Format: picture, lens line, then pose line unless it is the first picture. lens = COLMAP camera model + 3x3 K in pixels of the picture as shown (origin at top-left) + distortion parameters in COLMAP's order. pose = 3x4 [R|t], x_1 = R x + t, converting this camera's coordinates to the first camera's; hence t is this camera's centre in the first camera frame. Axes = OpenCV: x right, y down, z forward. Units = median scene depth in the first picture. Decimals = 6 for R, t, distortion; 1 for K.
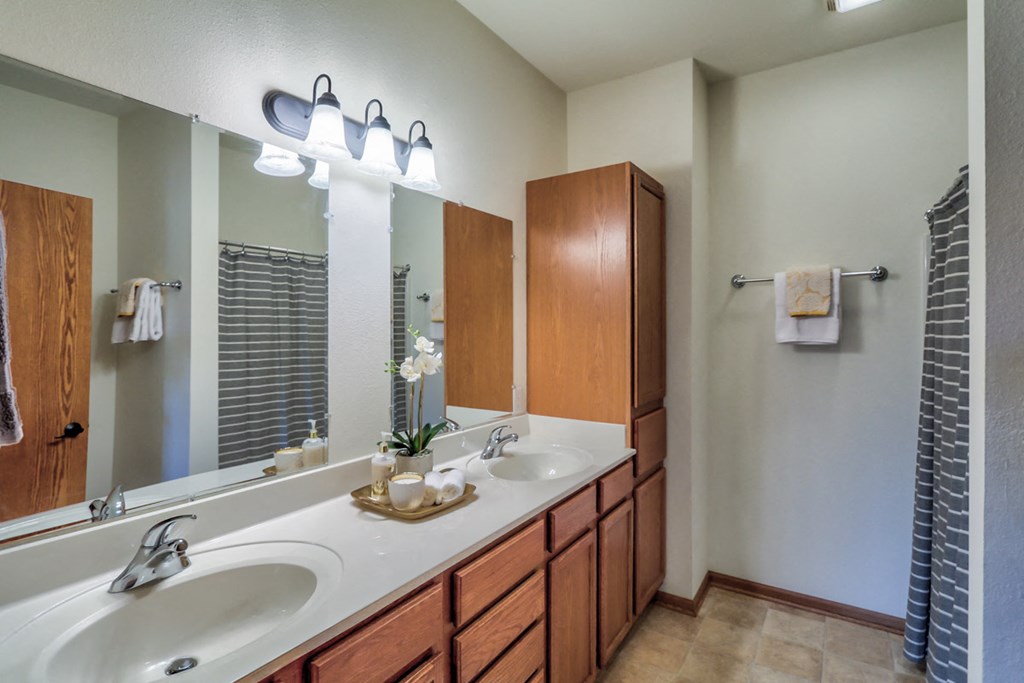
lens RADIAL K [[484.9, 0, 510.7], [0, 484.9, 332.3], [0, 0, 1]] dist [-0.010760, 0.000754]
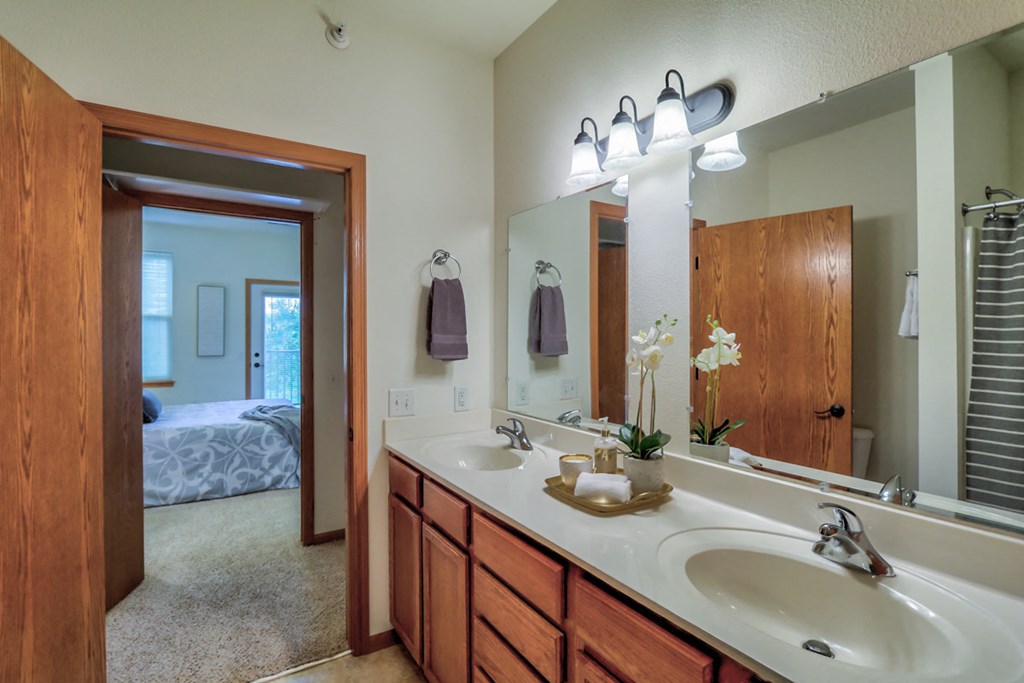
lens RADIAL K [[511.8, 0, 511.0], [0, 511.8, 333.5], [0, 0, 1]] dist [-0.000213, 0.000213]
pose [[-0.407276, 0.002096, -0.913303, 0.527591], [-0.002870, 0.999989, 0.003575, 0.016161], [0.913301, 0.004077, -0.407266, 0.778822]]
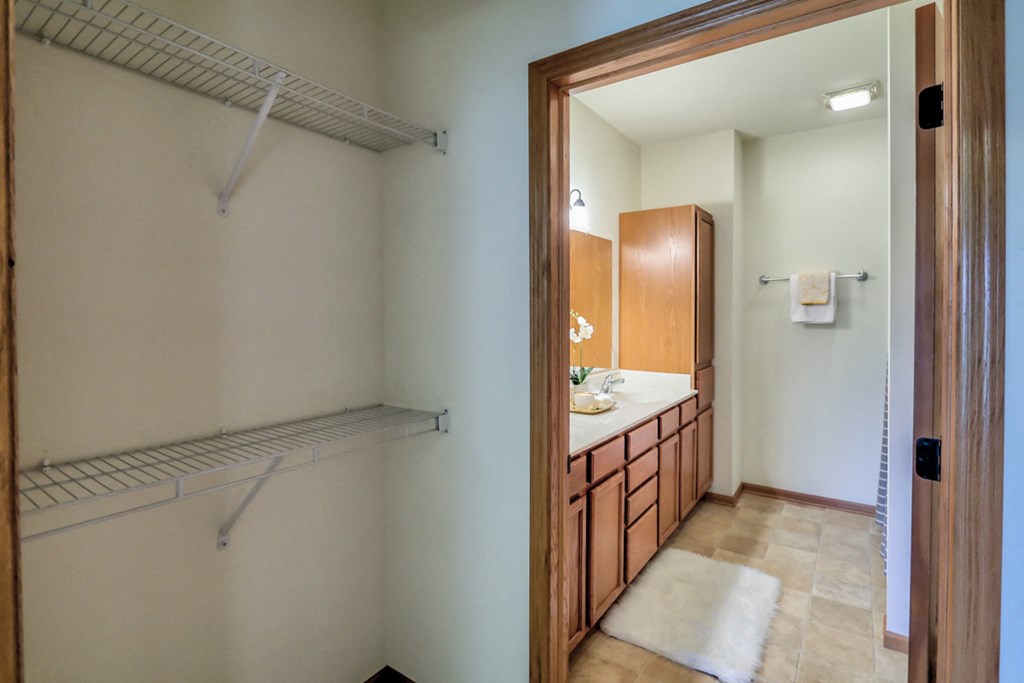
lens RADIAL K [[492.4, 0, 489.5], [0, 492.4, 317.2], [0, 0, 1]] dist [-0.004812, 0.000089]
pose [[0.998958, 0.003013, -0.045544, -0.323112], [-0.002860, 0.999990, 0.003420, 0.004382], [0.045554, -0.003287, 0.998956, -0.577450]]
